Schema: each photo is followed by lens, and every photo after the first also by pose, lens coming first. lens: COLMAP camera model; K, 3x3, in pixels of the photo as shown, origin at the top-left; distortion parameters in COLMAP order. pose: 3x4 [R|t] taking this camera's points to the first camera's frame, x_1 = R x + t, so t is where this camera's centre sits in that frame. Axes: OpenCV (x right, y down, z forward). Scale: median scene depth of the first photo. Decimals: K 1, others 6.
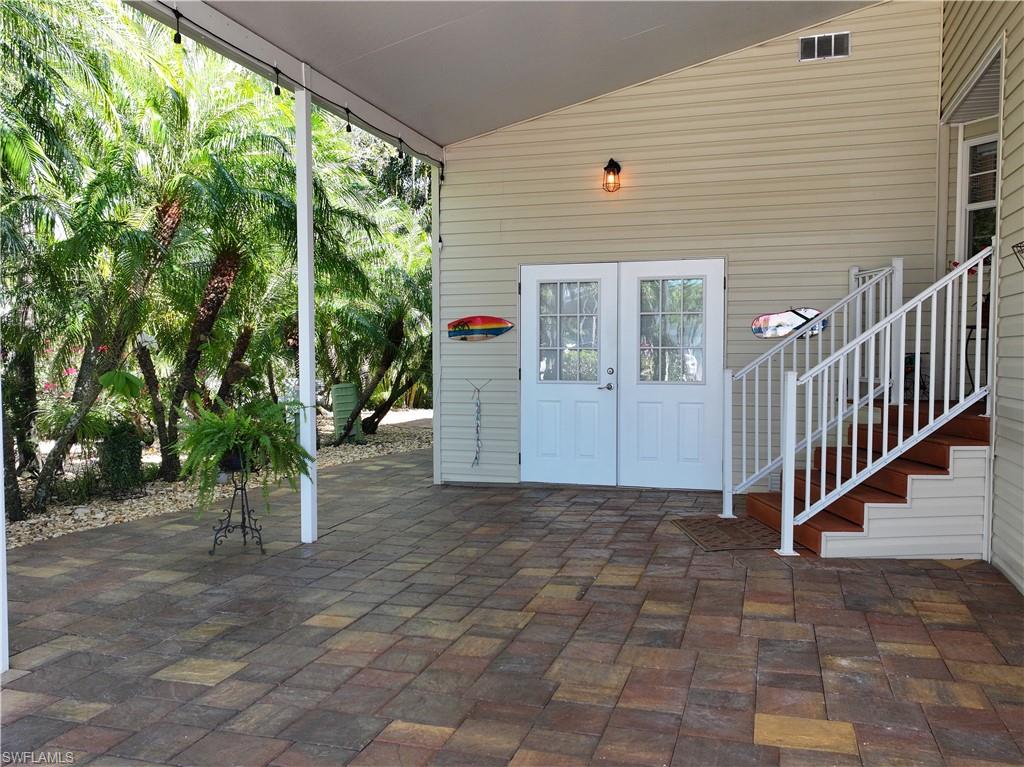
lens RADIAL K [[832.3, 0, 513.7], [0, 832.3, 388.2], [0, 0, 1]] dist [0.011921, -0.007831]
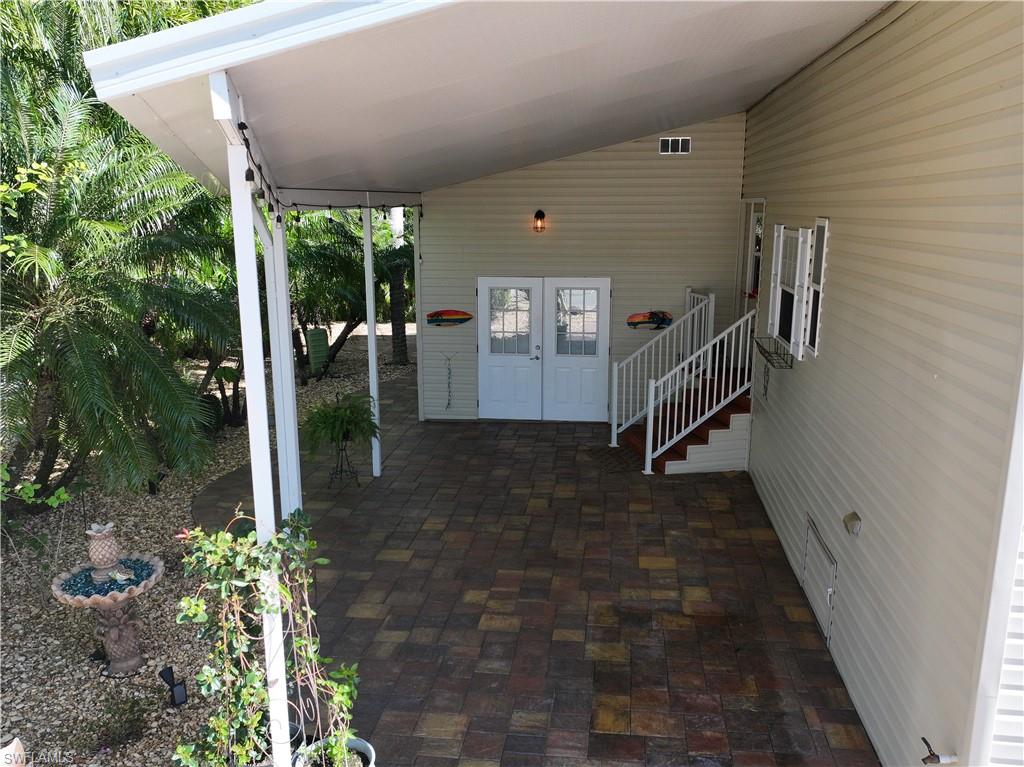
lens RADIAL K [[832.3, 0, 513.7], [0, 832.3, 388.2], [0, 0, 1]] dist [0.011921, -0.007831]
pose [[0.985244, -0.035907, 0.167348, -0.298359], [0.006616, 0.985005, 0.172398, -0.336555], [-0.171029, -0.168747, 0.970708, -0.793970]]
